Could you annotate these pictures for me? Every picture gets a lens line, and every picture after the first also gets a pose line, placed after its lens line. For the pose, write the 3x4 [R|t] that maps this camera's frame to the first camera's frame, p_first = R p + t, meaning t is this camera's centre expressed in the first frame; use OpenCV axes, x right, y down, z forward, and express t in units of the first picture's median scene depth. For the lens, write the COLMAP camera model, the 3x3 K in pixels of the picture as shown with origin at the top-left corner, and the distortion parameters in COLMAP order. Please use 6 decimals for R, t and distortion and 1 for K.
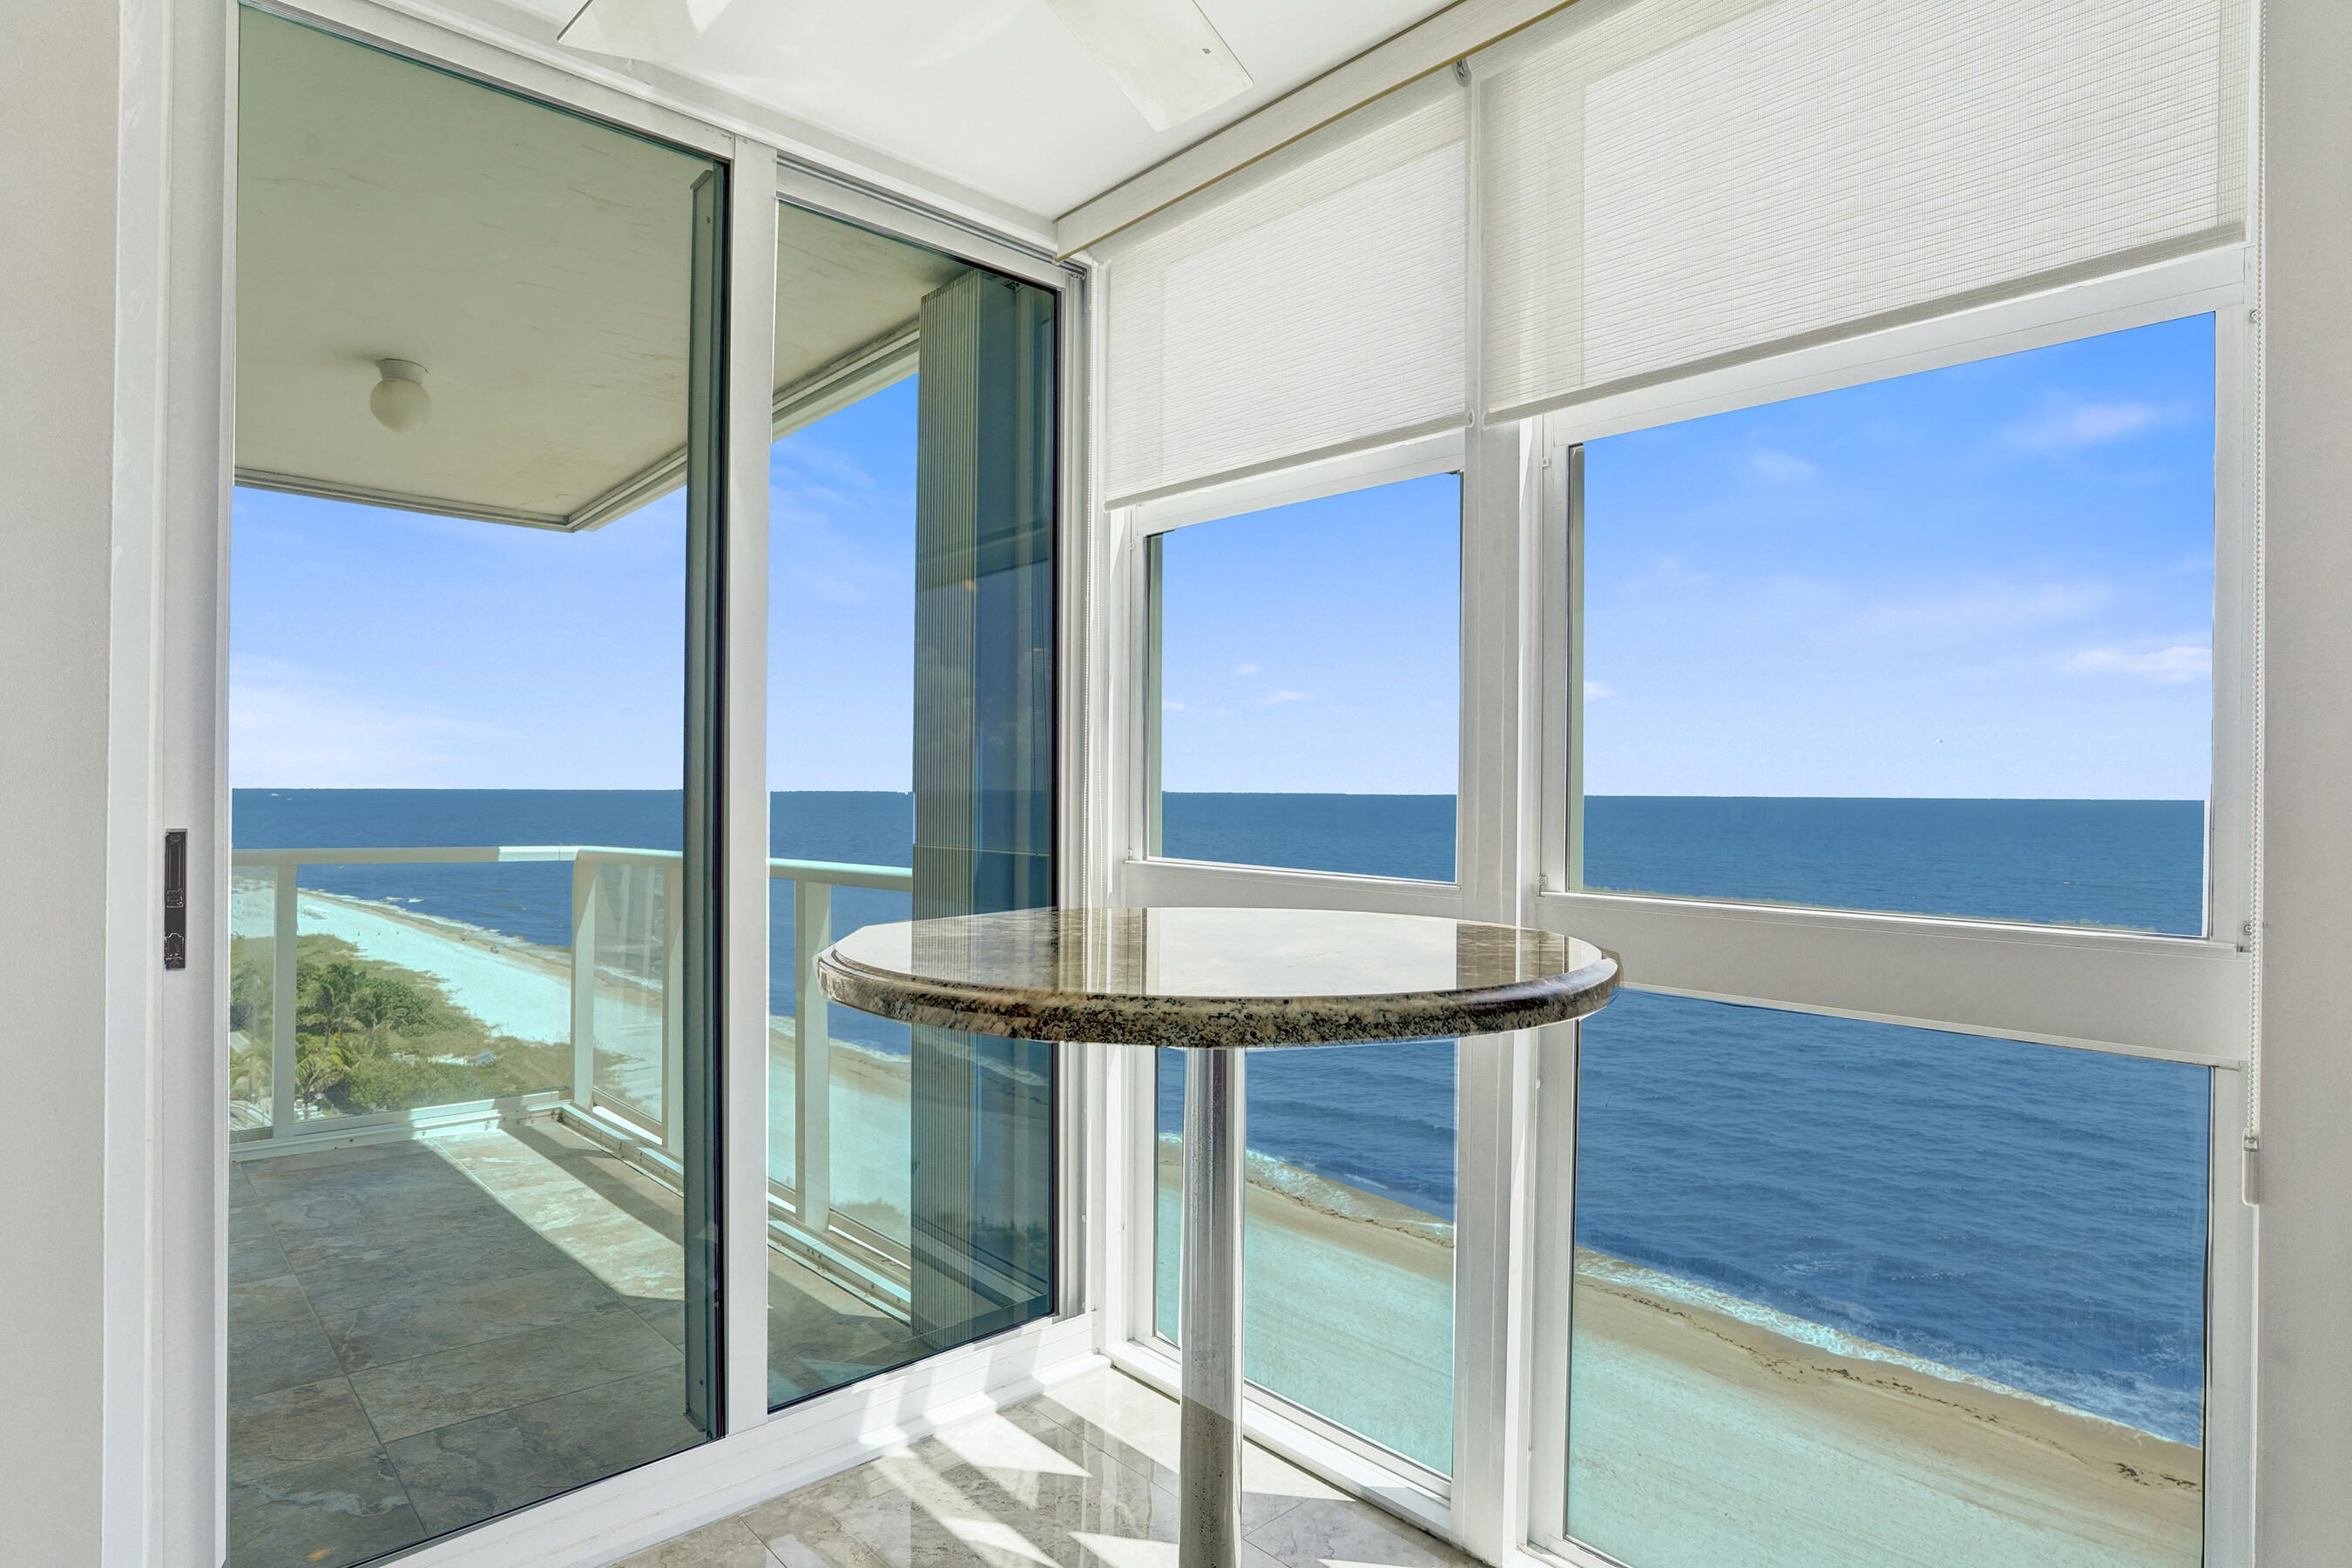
lens RADIAL K [[1215.8, 0, 1169.4], [0, 1215.8, 787.6], [0, 0, 1]] dist [-0.036924, 0.003472]
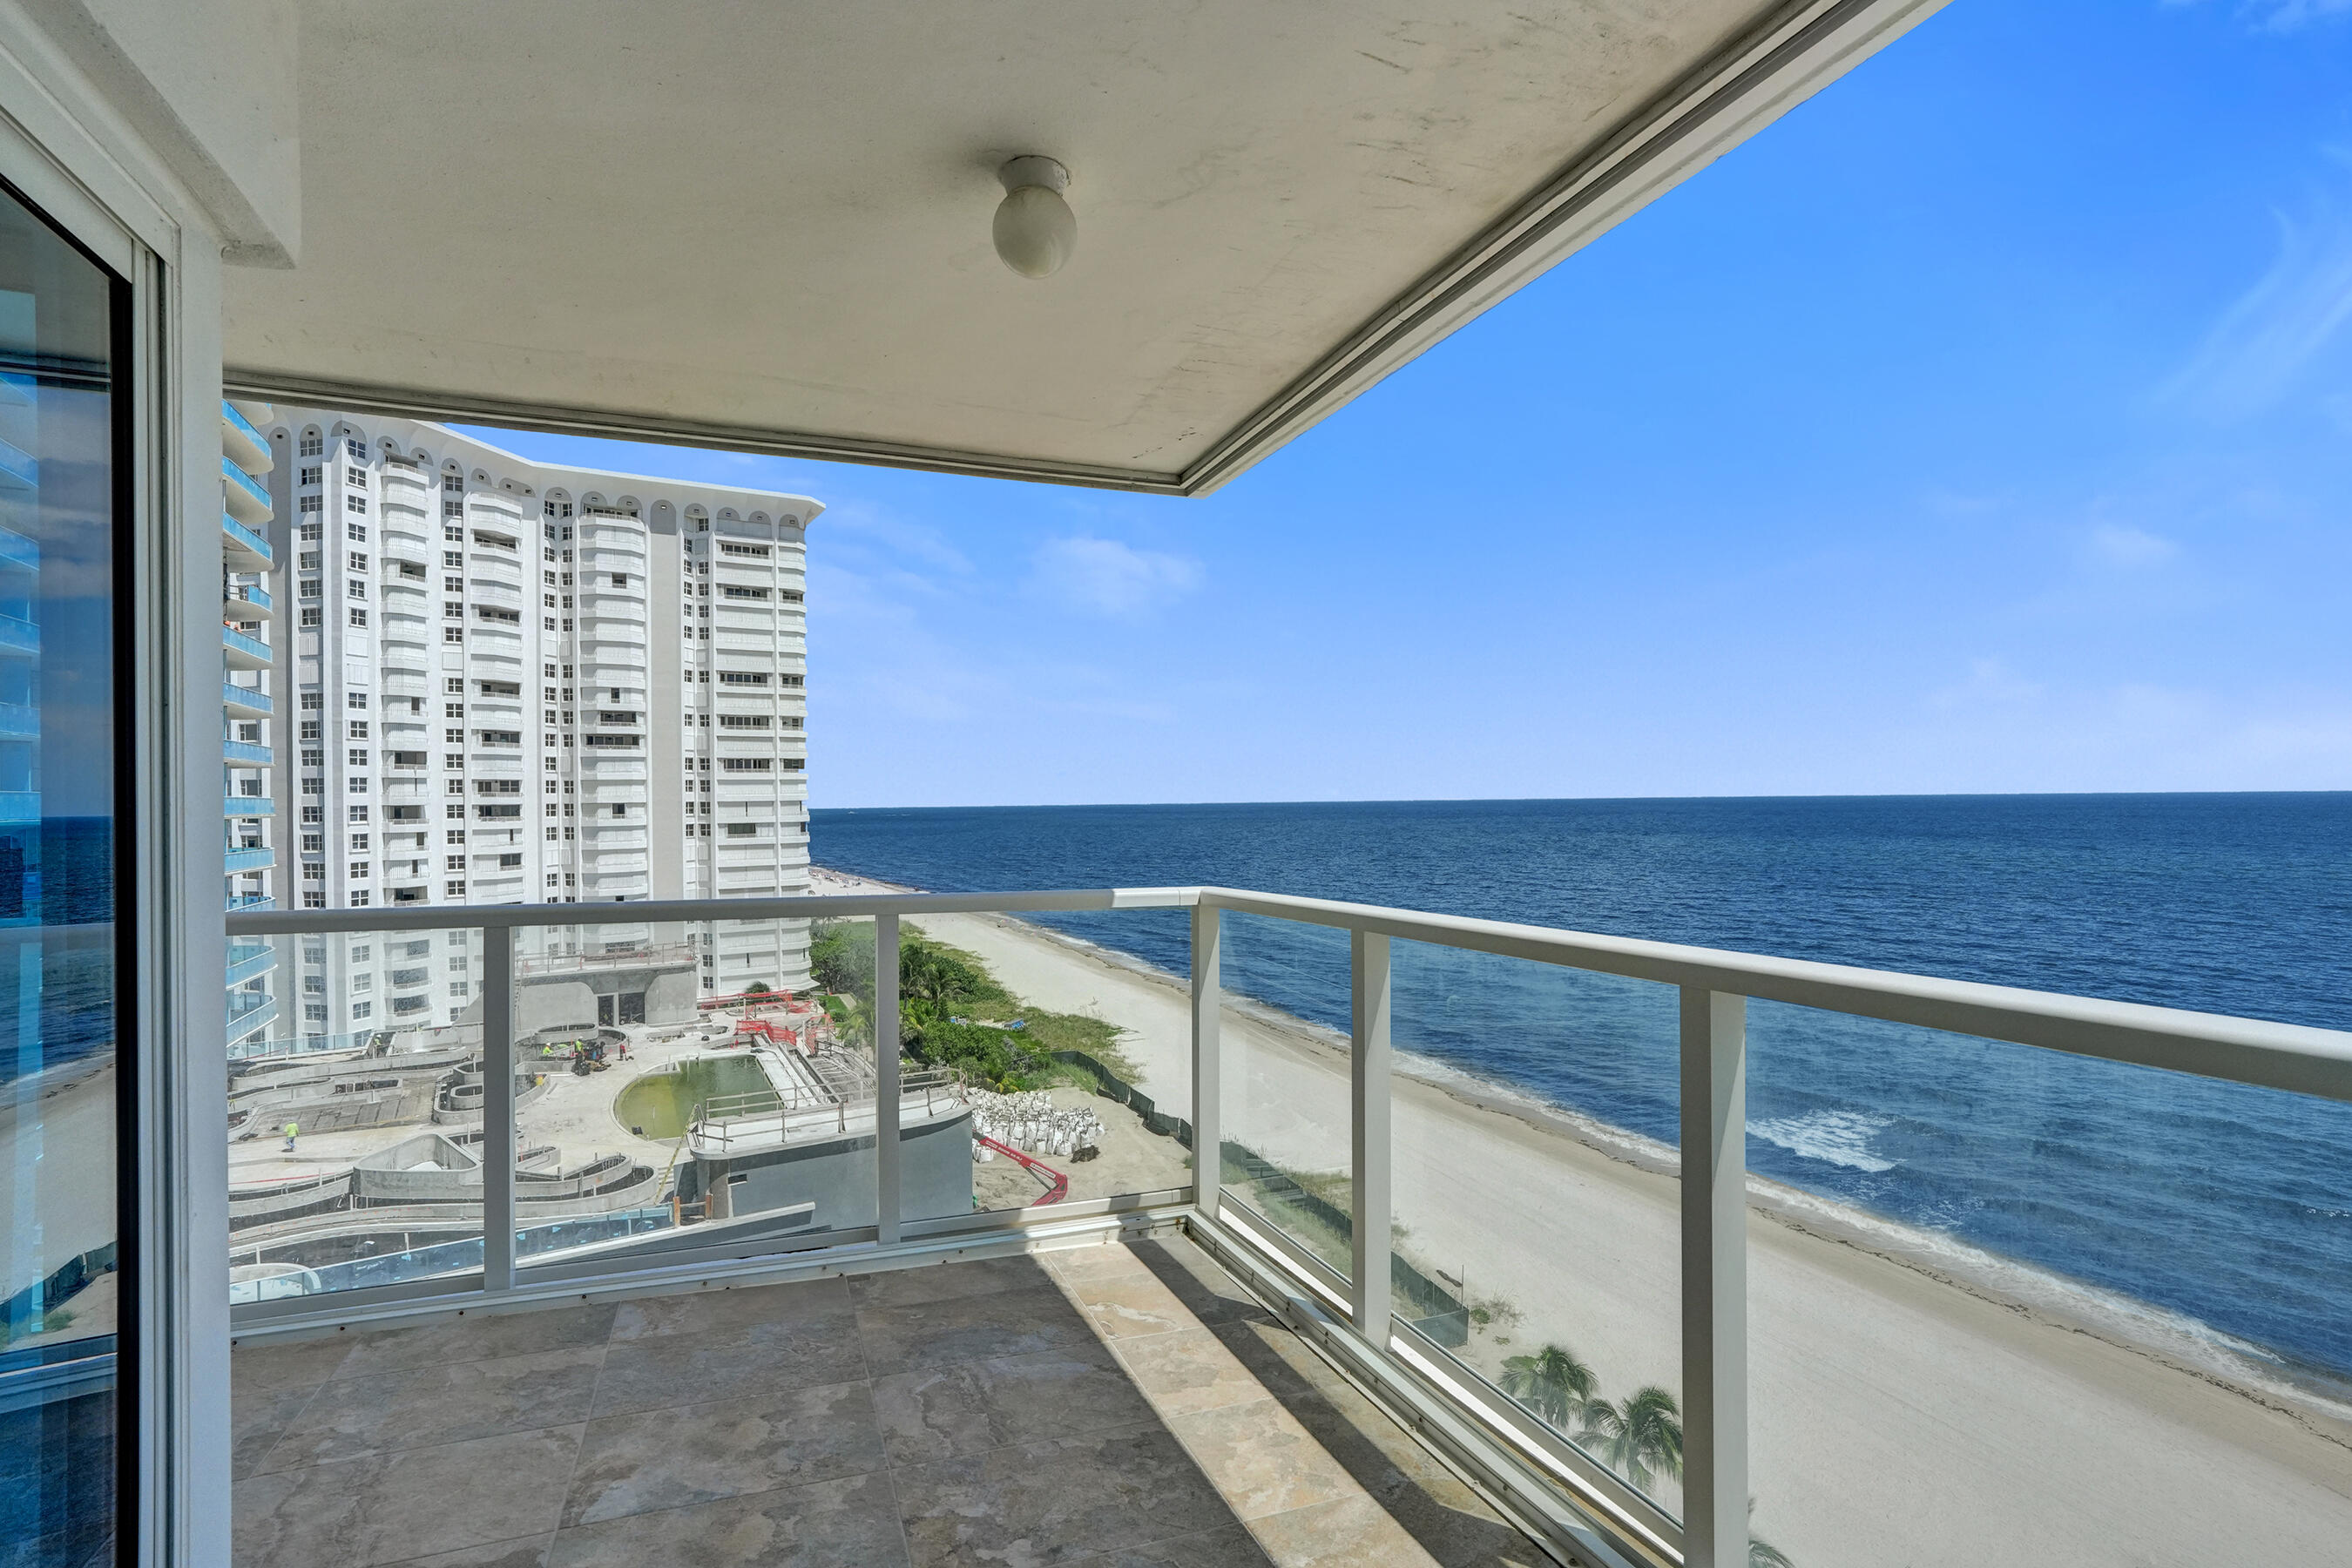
lens RADIAL K [[1095.7, 0, 1172.0], [0, 1095.7, 787.7], [0, 0, 1]] dist [-0.061782, 0.024114]
pose [[0.931366, -0.023251, -0.363342, -0.251610], [0.019936, 0.999718, -0.012872, -0.008474], [0.363539, 0.004745, 0.931567, 0.330303]]
